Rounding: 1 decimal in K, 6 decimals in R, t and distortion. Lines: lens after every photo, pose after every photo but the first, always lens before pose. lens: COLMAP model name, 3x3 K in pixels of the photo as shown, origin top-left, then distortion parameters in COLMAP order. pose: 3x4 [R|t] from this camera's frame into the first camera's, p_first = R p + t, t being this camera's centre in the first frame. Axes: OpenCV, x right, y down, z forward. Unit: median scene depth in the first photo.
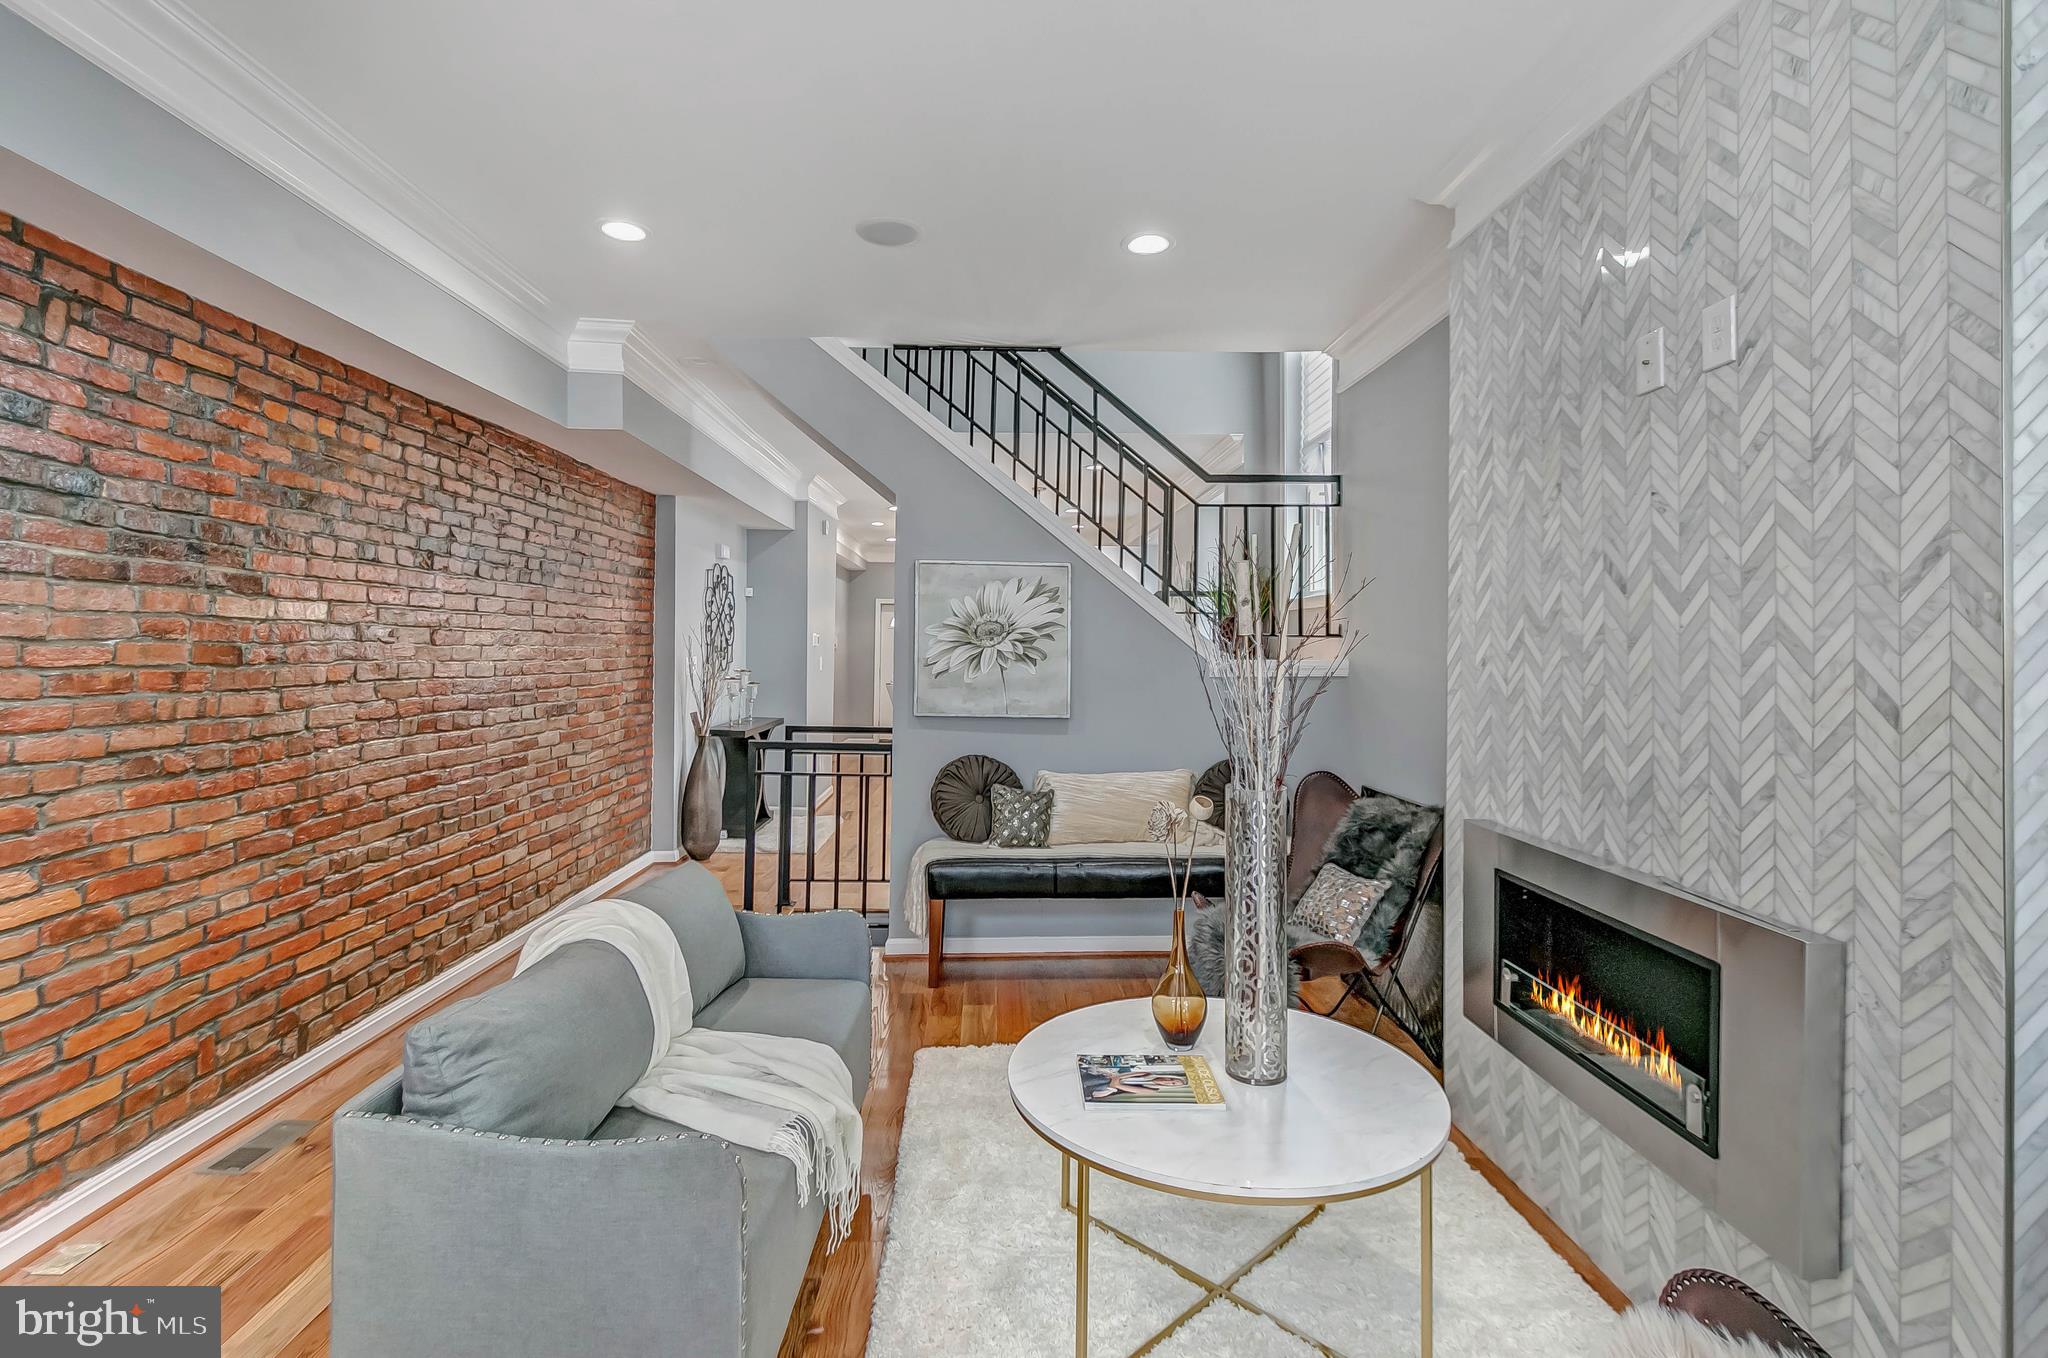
lens RADIAL K [[955.5, 0, 1020.0], [0, 955.5, 634.6], [0, 0, 1]] dist [0.002293, -0.000131]
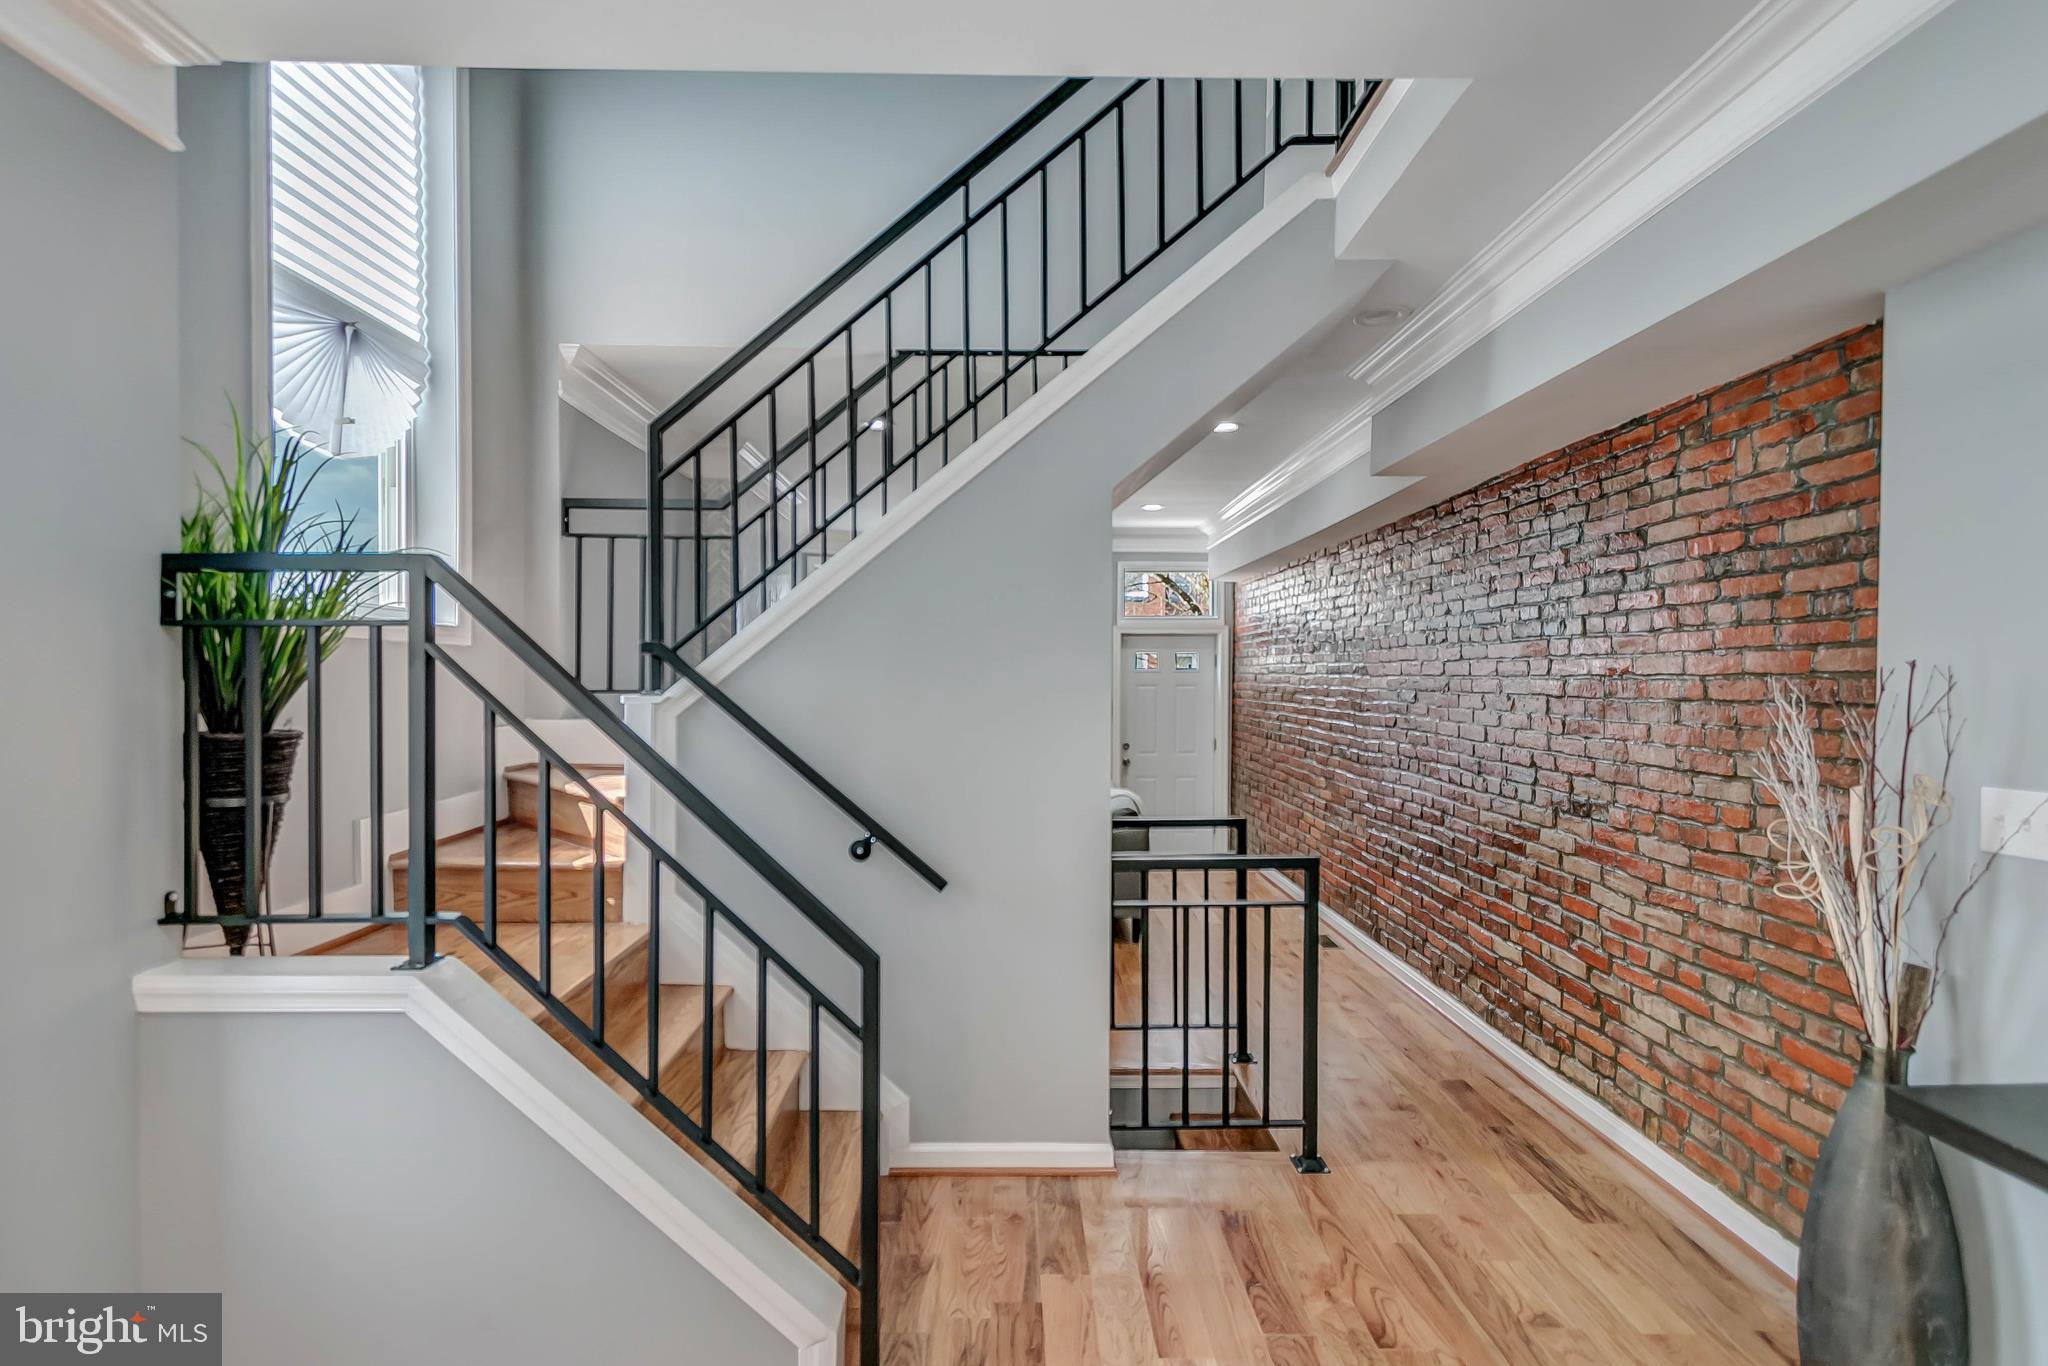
lens RADIAL K [[979.5, 0, 1017.3], [0, 979.5, 708.4], [0, 0, 1]] dist [0.001616, -0.000082]
pose [[-0.999828, -0.014589, 0.011436, -0.164059], [-0.014357, 0.999694, 0.020157, -0.005883], [-0.011727, 0.019990, -0.999731, 3.625959]]
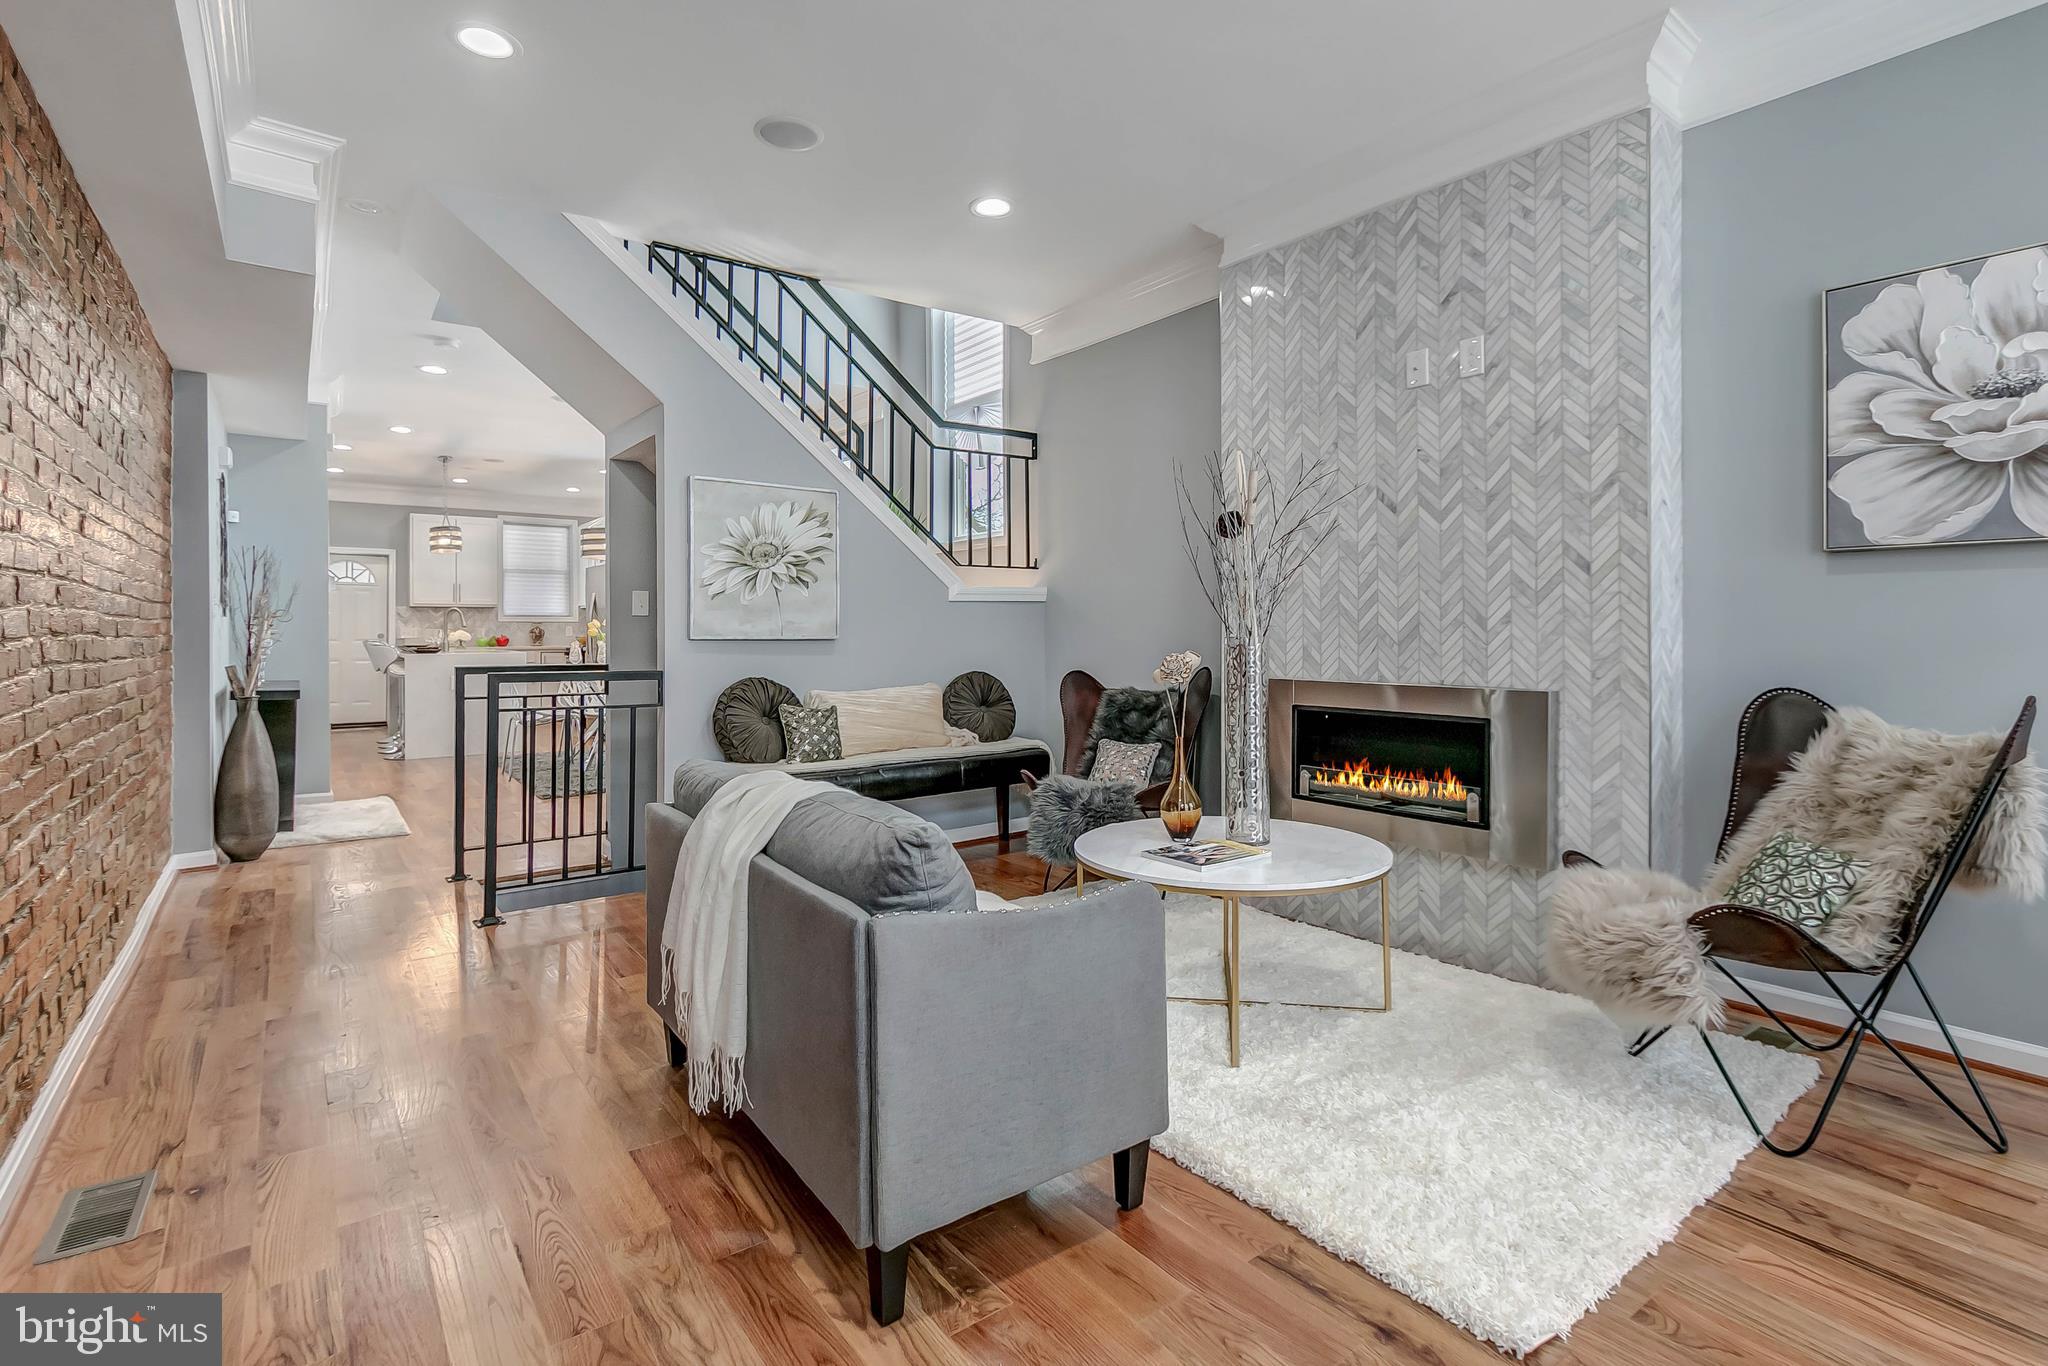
lens RADIAL K [[968.4, 0, 1016.8], [0, 968.4, 629.1], [0, 0, 1]] dist [0.007639, 0.000054]
pose [[0.816173, -0.011612, 0.577691, -0.761307], [0.003013, 0.999870, 0.015842, 0.114720], [-0.577800, -0.011190, 0.816102, 0.041518]]
